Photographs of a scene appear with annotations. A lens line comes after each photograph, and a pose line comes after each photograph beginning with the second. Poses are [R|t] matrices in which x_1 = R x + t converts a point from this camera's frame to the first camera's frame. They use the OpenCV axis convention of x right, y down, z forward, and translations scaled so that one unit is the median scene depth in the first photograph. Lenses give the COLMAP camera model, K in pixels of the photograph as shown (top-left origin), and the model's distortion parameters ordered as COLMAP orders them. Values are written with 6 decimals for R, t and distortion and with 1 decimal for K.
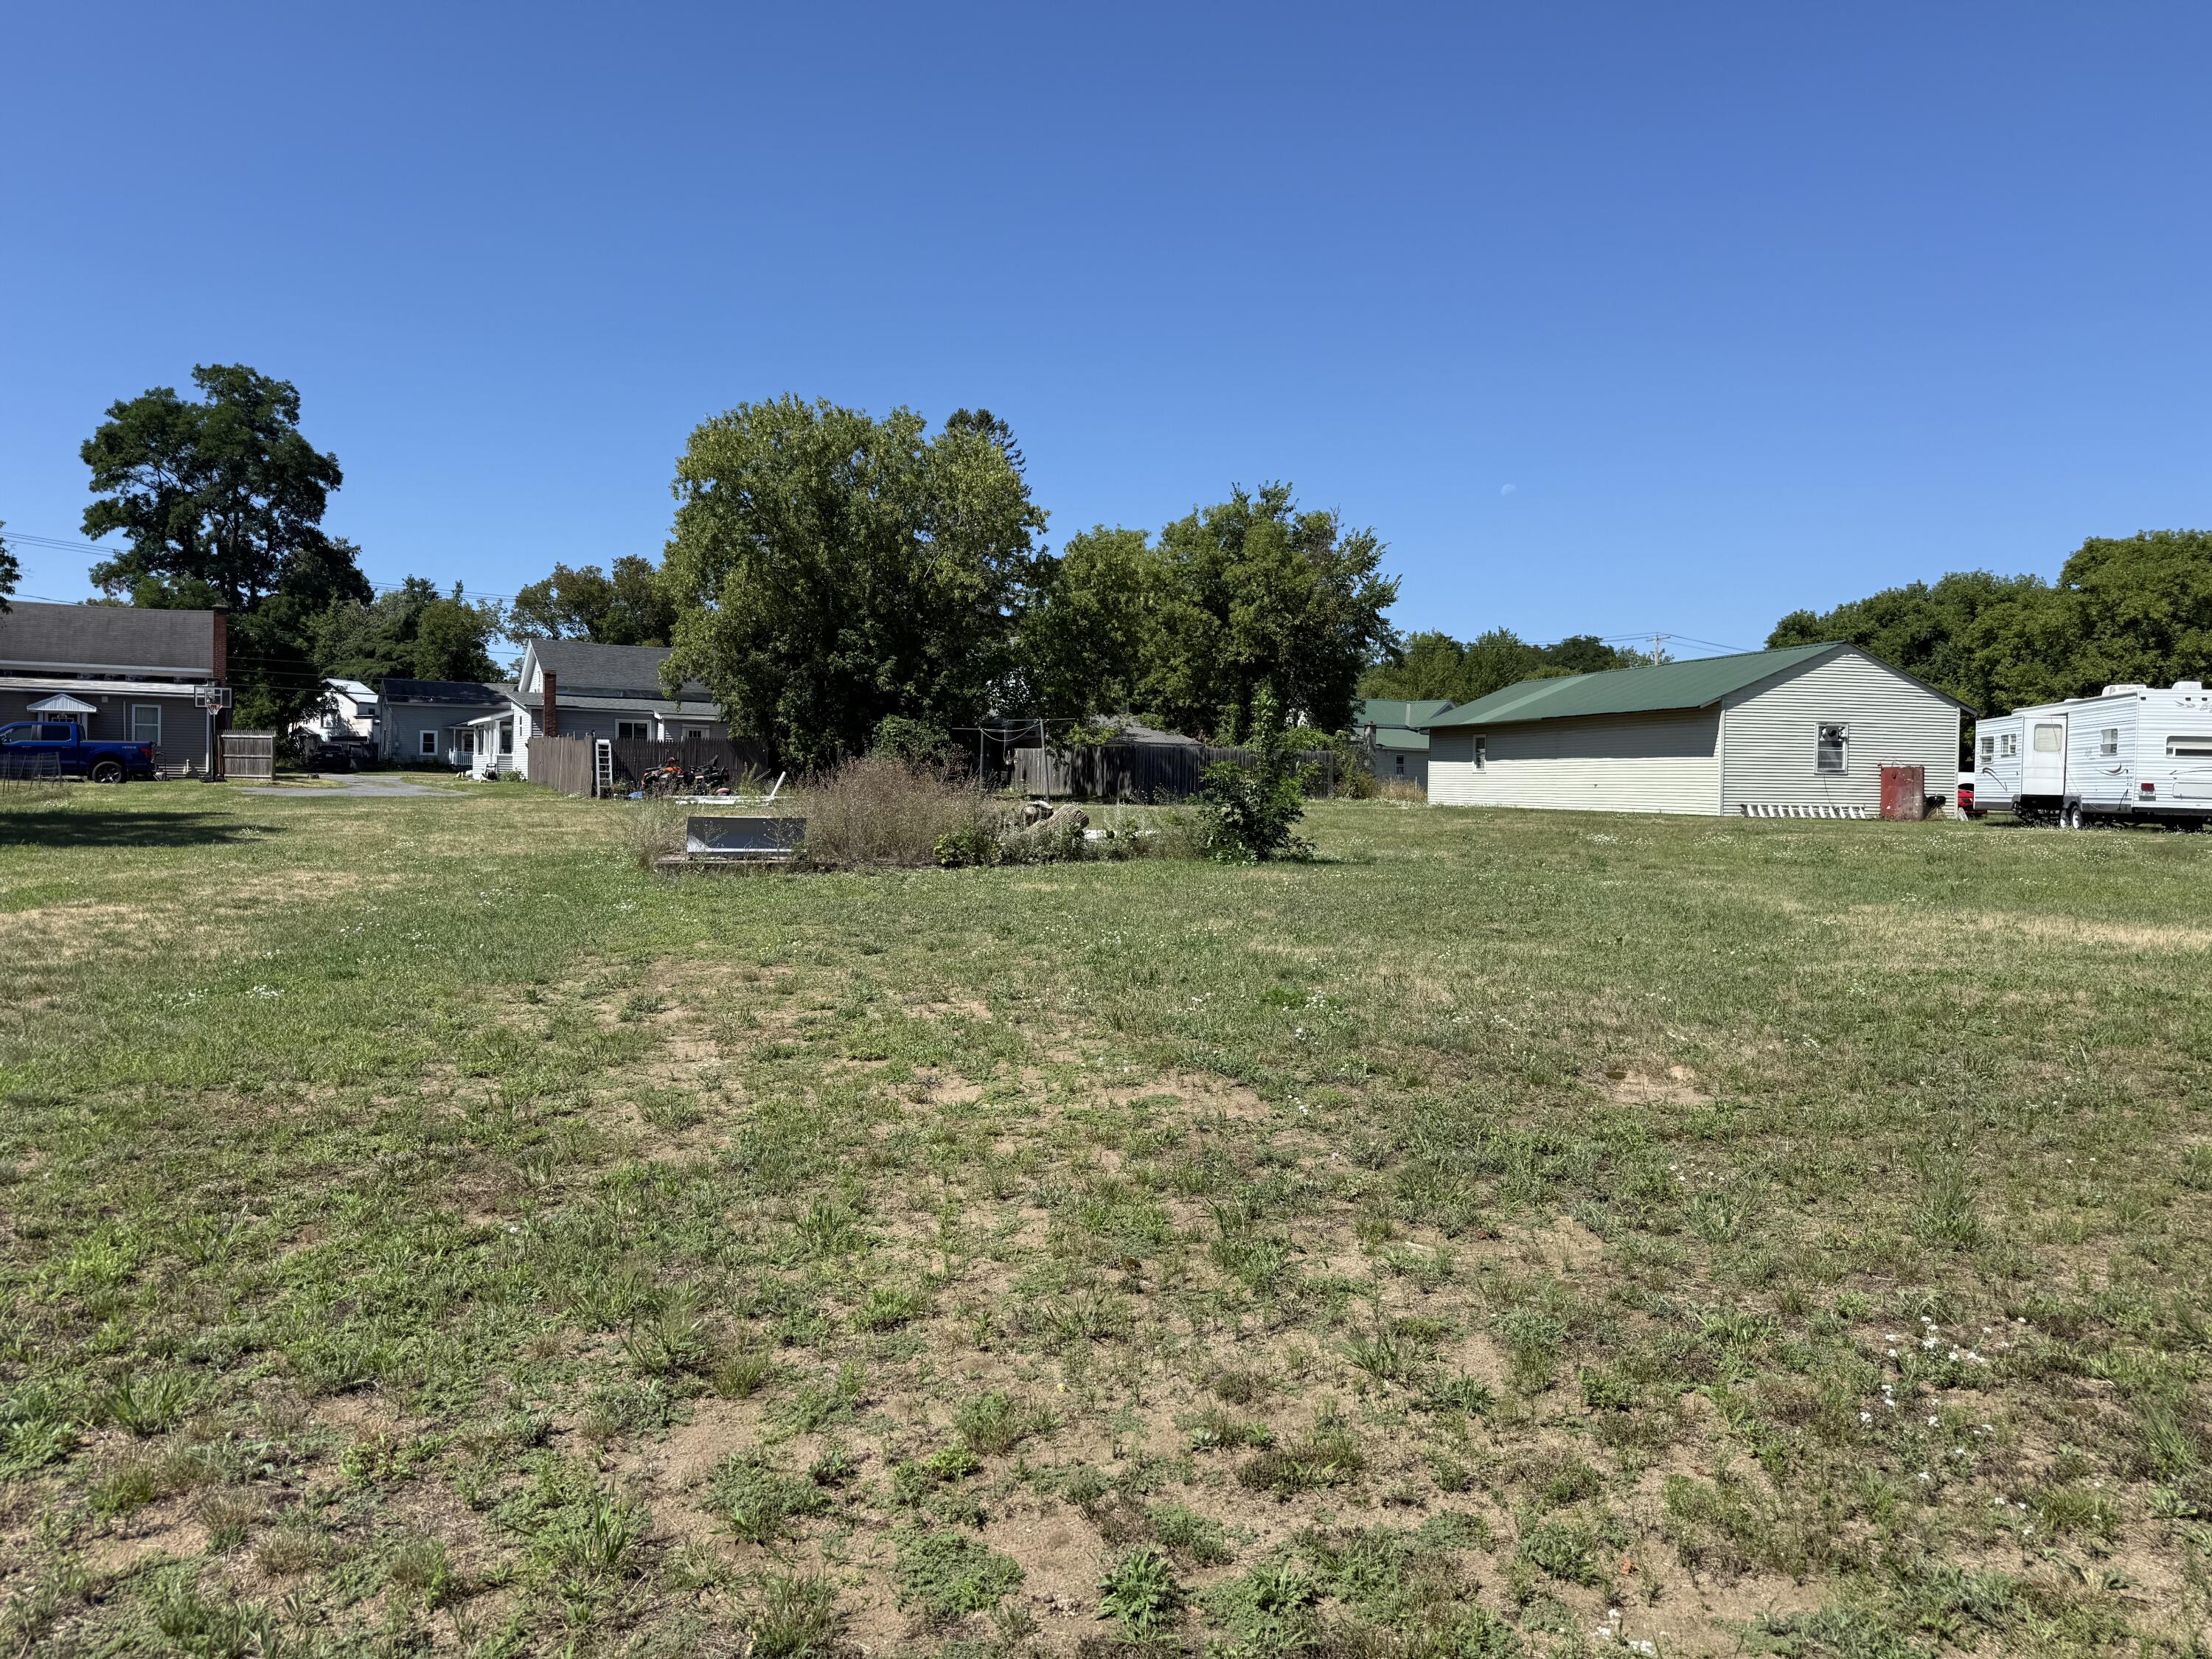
lens RADIAL K [[1546.1, 0, 1107.4], [0, 1546.1, 838.9], [0, 0, 1]] dist [-0.004384, 0.001653]
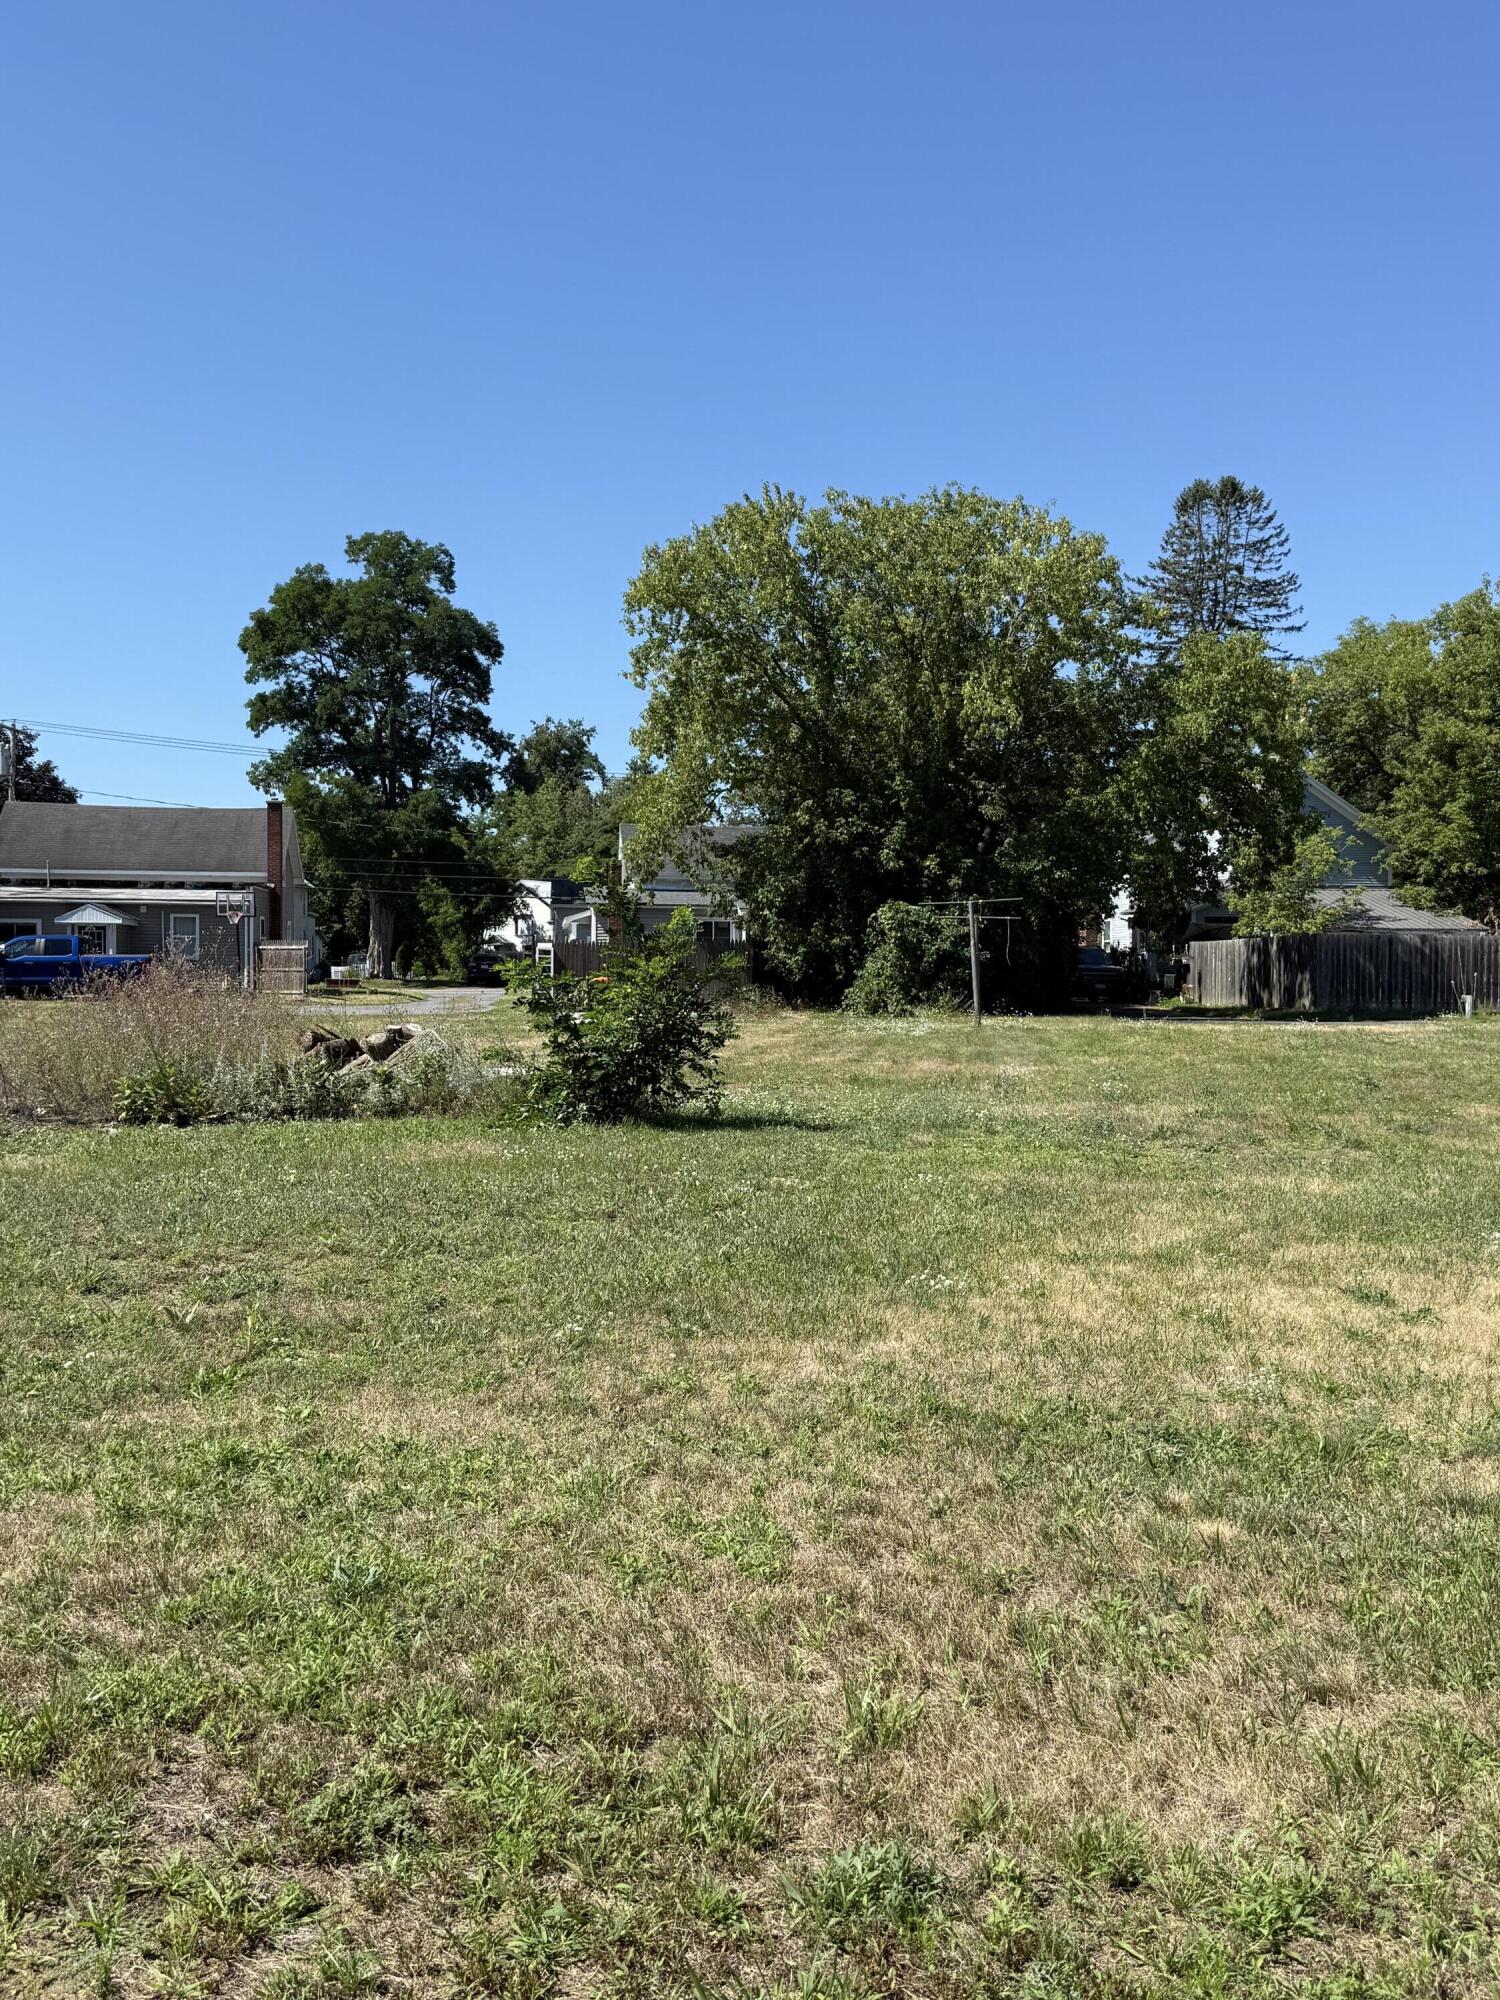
lens RADIAL K [[1933.0, 0, 748.9], [0, 1933.0, 994.8], [0, 0, 1]] dist [0.131101, 0.000000]
pose [[0.905453, -0.010026, -0.424328, 0.105522], [-0.004647, 0.999427, -0.033530, -0.002294], [0.424421, 0.032332, 0.904888, 0.075868]]
